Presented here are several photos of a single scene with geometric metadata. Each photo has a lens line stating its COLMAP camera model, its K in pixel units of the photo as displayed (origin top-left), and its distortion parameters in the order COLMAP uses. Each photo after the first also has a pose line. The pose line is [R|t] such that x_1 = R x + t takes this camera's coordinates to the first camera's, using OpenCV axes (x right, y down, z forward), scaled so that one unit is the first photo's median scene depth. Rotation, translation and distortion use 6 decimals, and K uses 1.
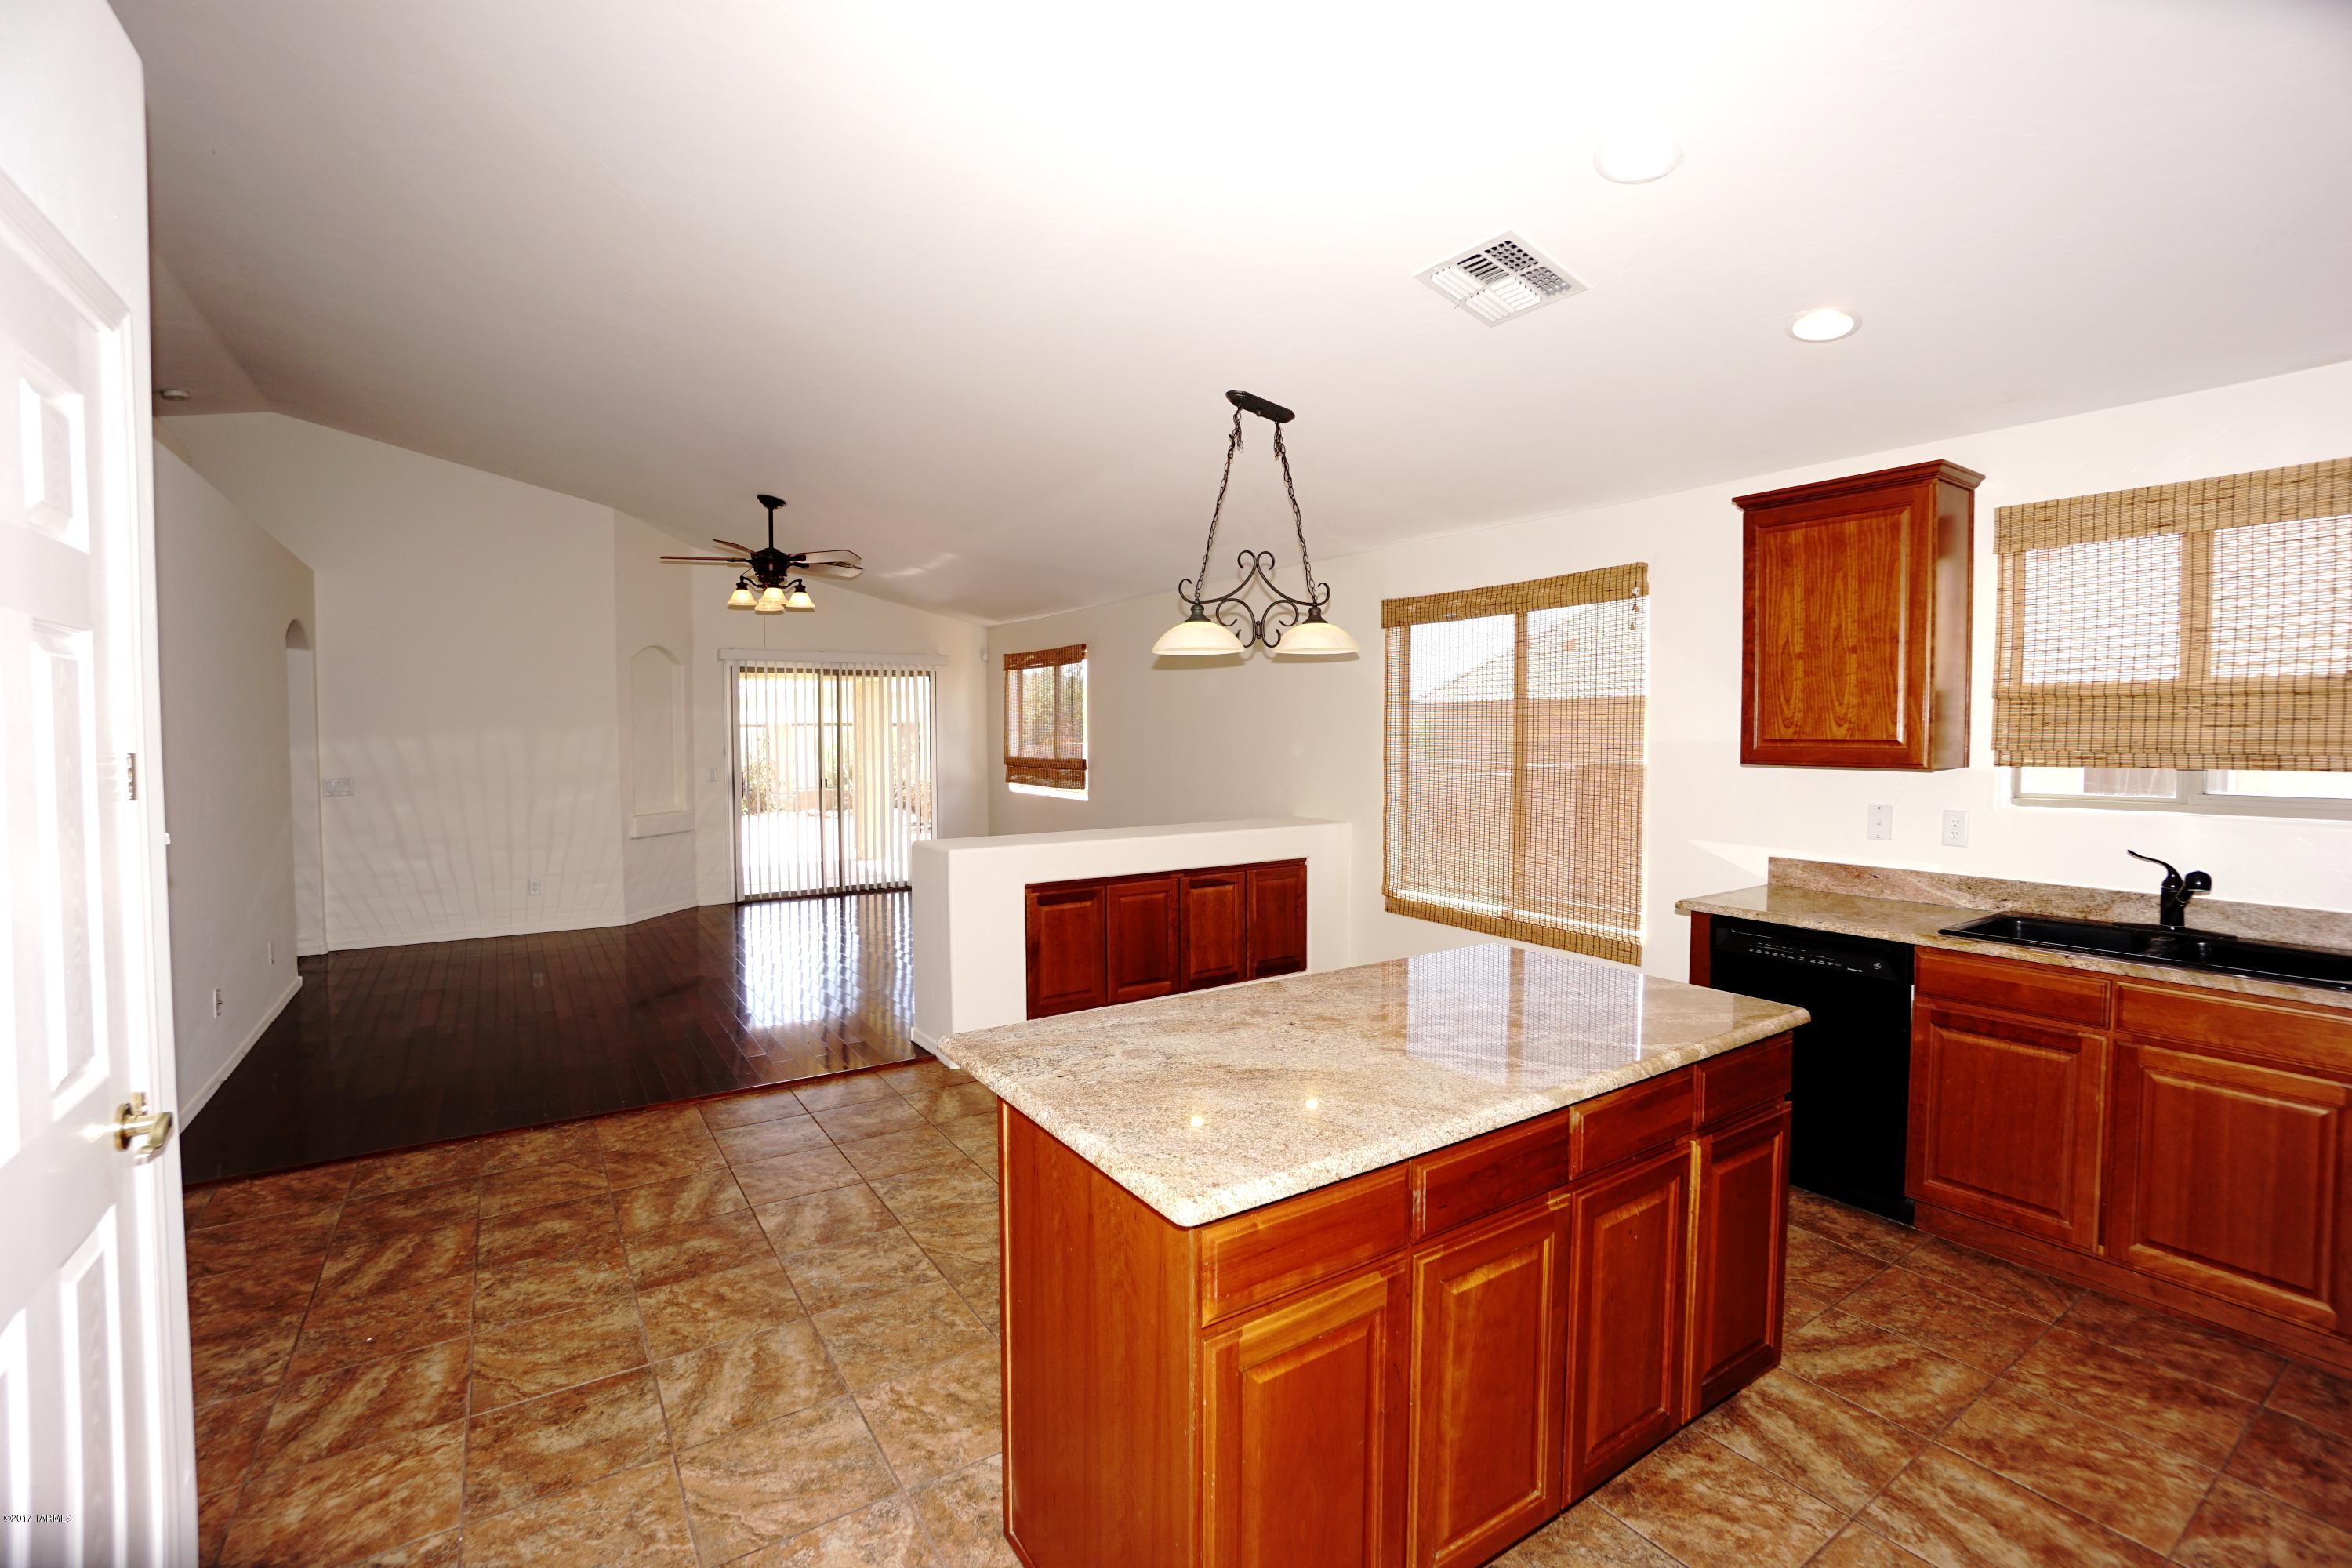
lens RADIAL K [[1021.1, 0, 1182.8], [0, 1021.1, 770.5], [0, 0, 1]] dist [-0.062893, 0.021408]
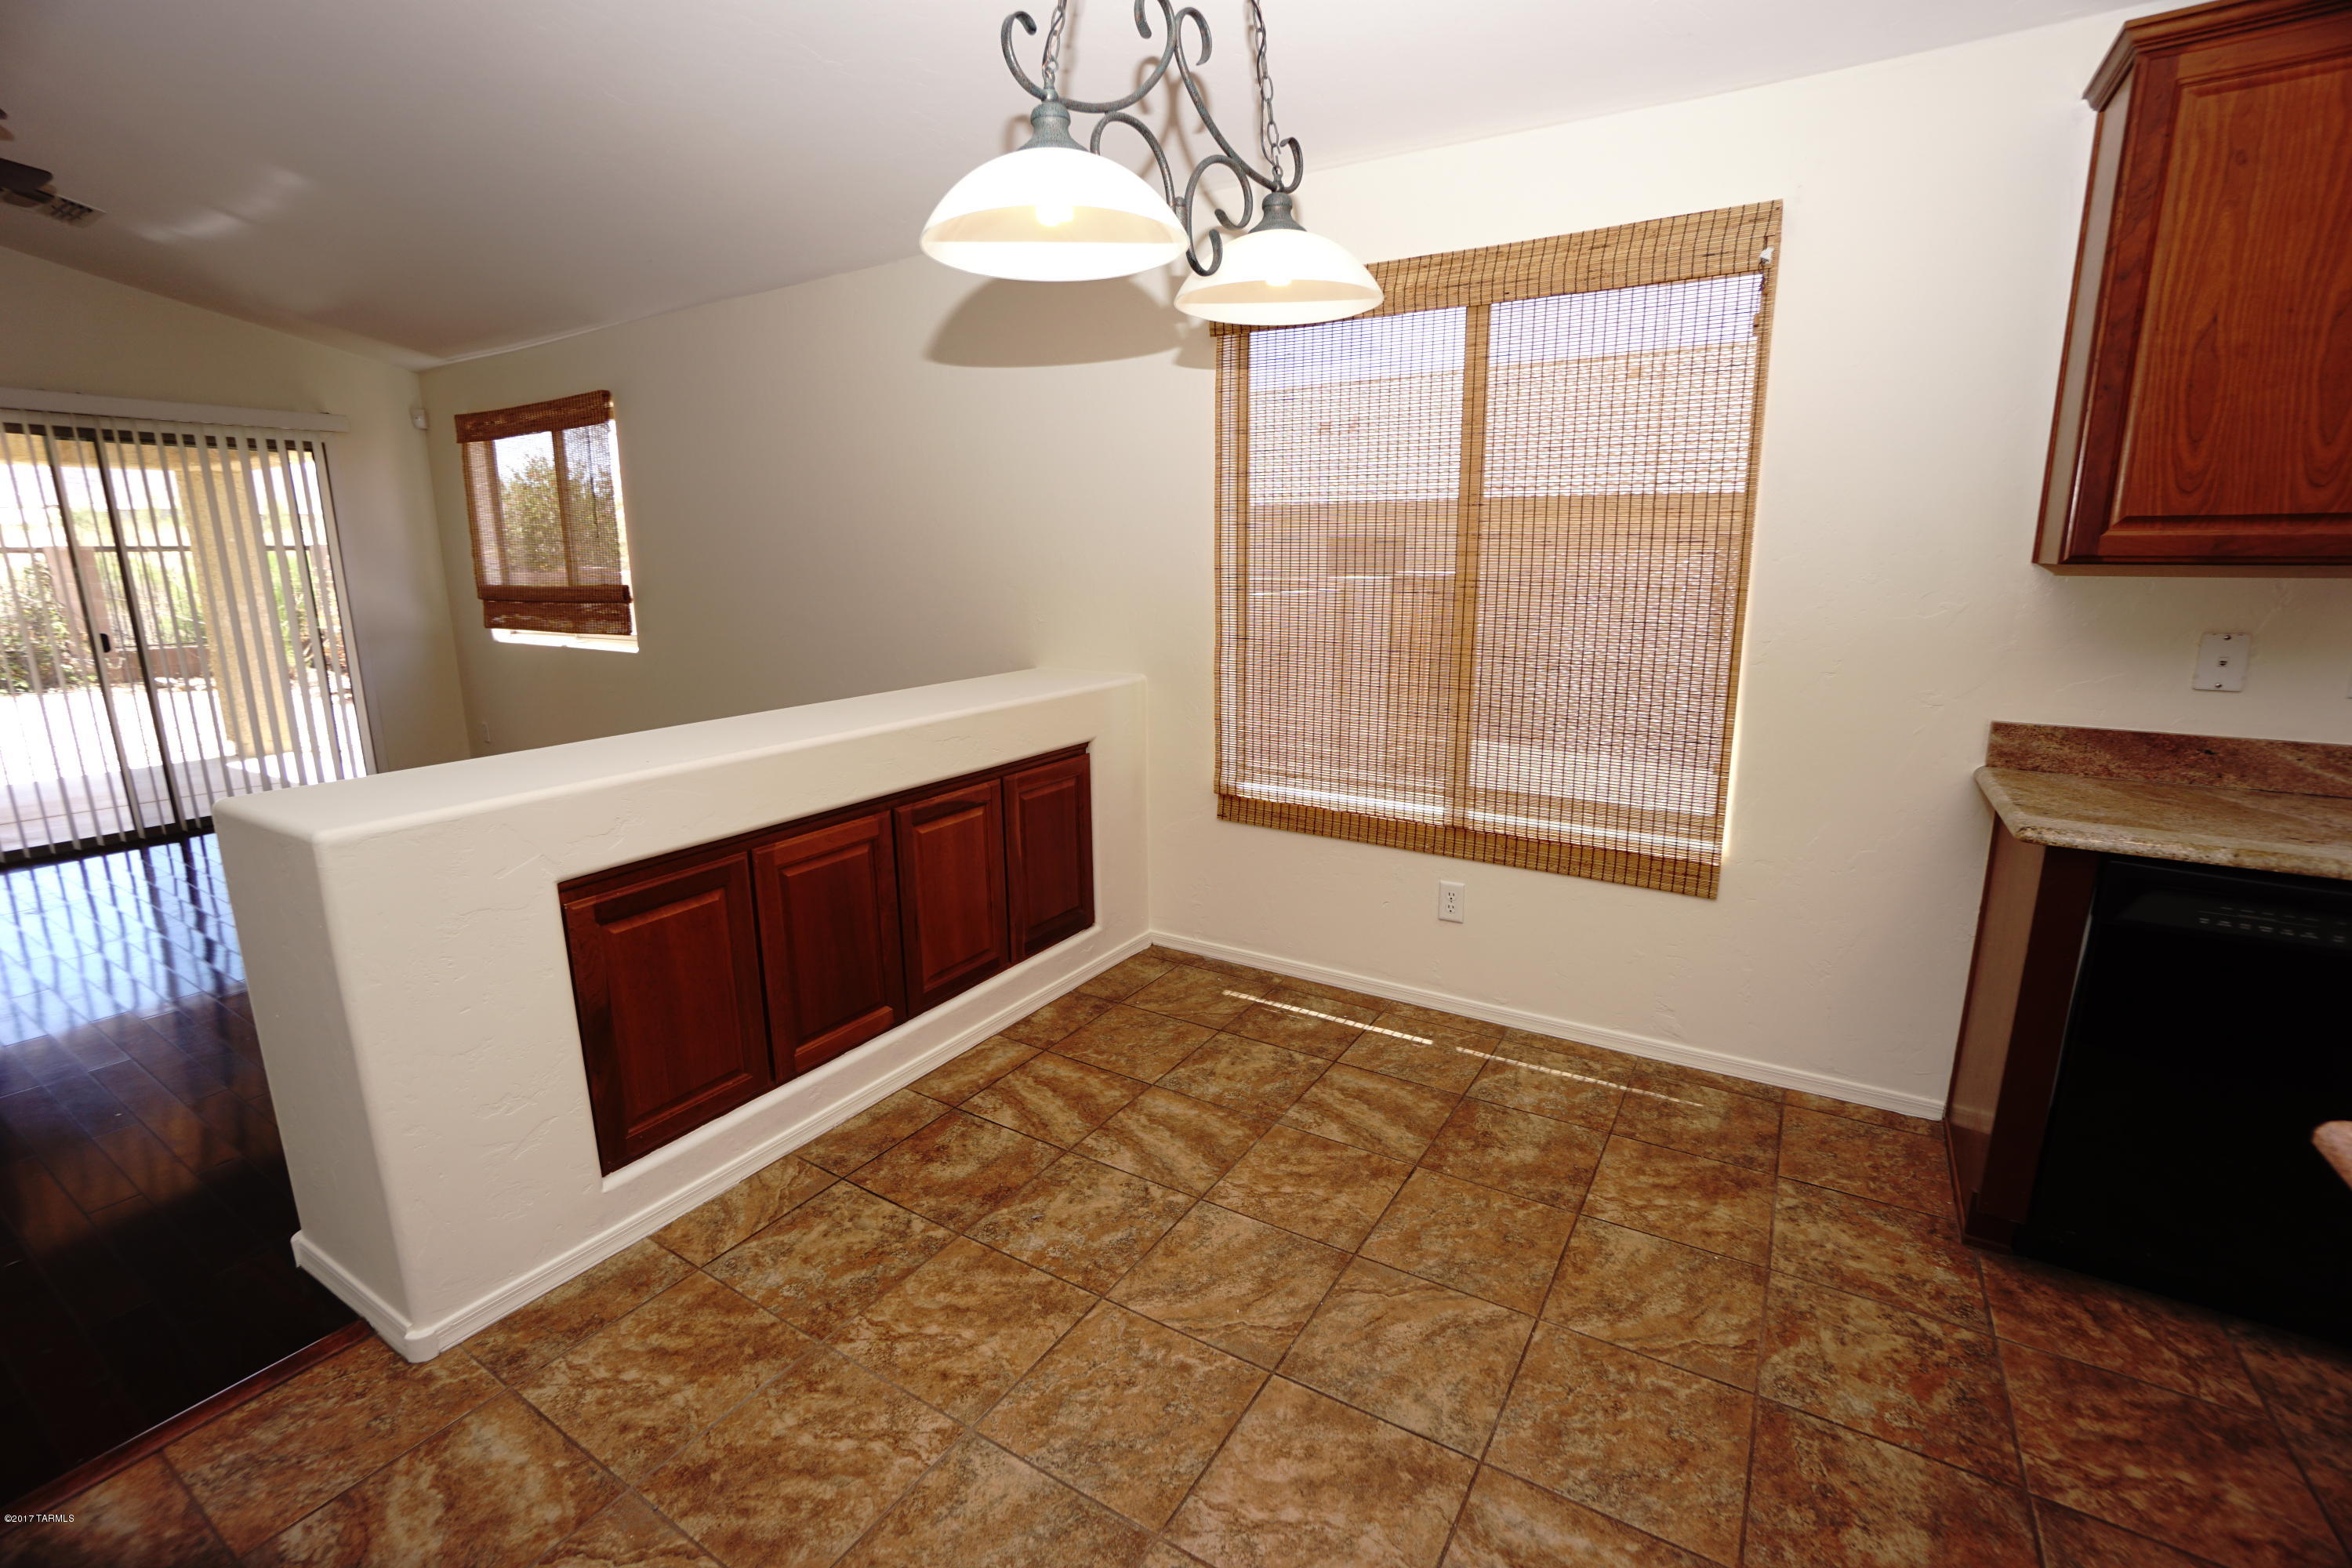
lens RADIAL K [[1021.1, 0, 1182.8], [0, 1021.1, 770.5], [0, 0, 1]] dist [-0.062893, 0.021408]
pose [[0.908956, -0.093028, 0.406381, -0.070953], [0.022014, 0.984136, 0.176047, -0.000404], [-0.416311, -0.151072, 0.896583, 0.453971]]
